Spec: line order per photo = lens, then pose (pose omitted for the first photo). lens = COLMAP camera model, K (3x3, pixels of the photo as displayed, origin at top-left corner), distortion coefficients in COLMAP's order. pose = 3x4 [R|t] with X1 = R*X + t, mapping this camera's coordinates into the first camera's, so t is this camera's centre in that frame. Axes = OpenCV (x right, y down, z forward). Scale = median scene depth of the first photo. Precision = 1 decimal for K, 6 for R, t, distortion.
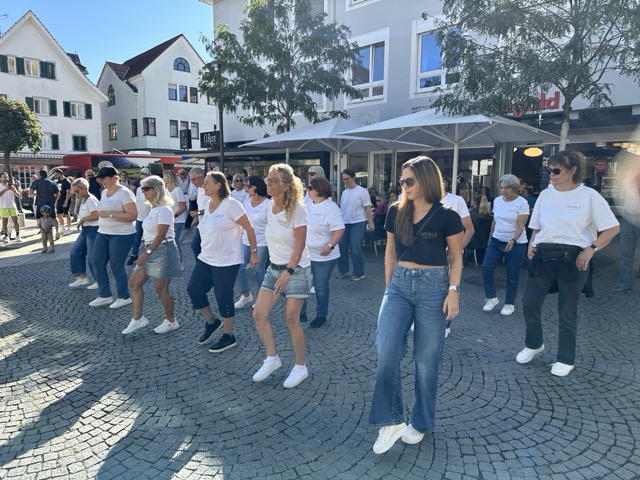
lens RADIAL K [[442.8, 0, 319.1], [0, 442.8, 239.2], [0, 0, 1]] dist [0.021284, -0.029416]
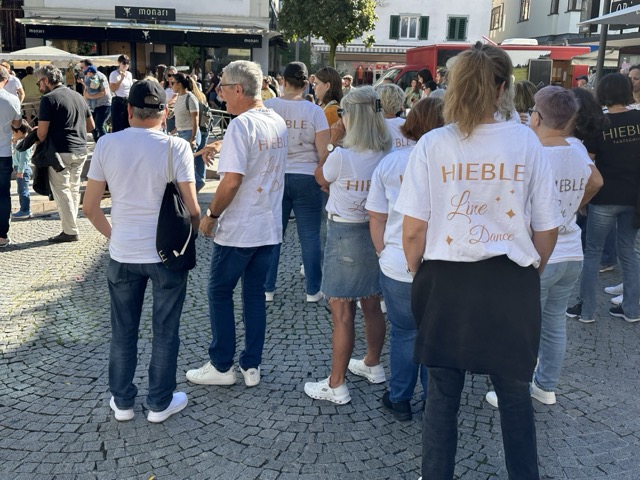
lens RADIAL K [[727.5, 0, 319.2], [0, 727.5, 238.4], [0, 0, 1]] dist [0.032301, 0.000000]
pose [[0.743512, 0.156690, -0.650106, 0.098339], [-0.109569, 0.987568, 0.112714, -0.015823], [0.659685, -0.012573, 0.751437, 0.088068]]
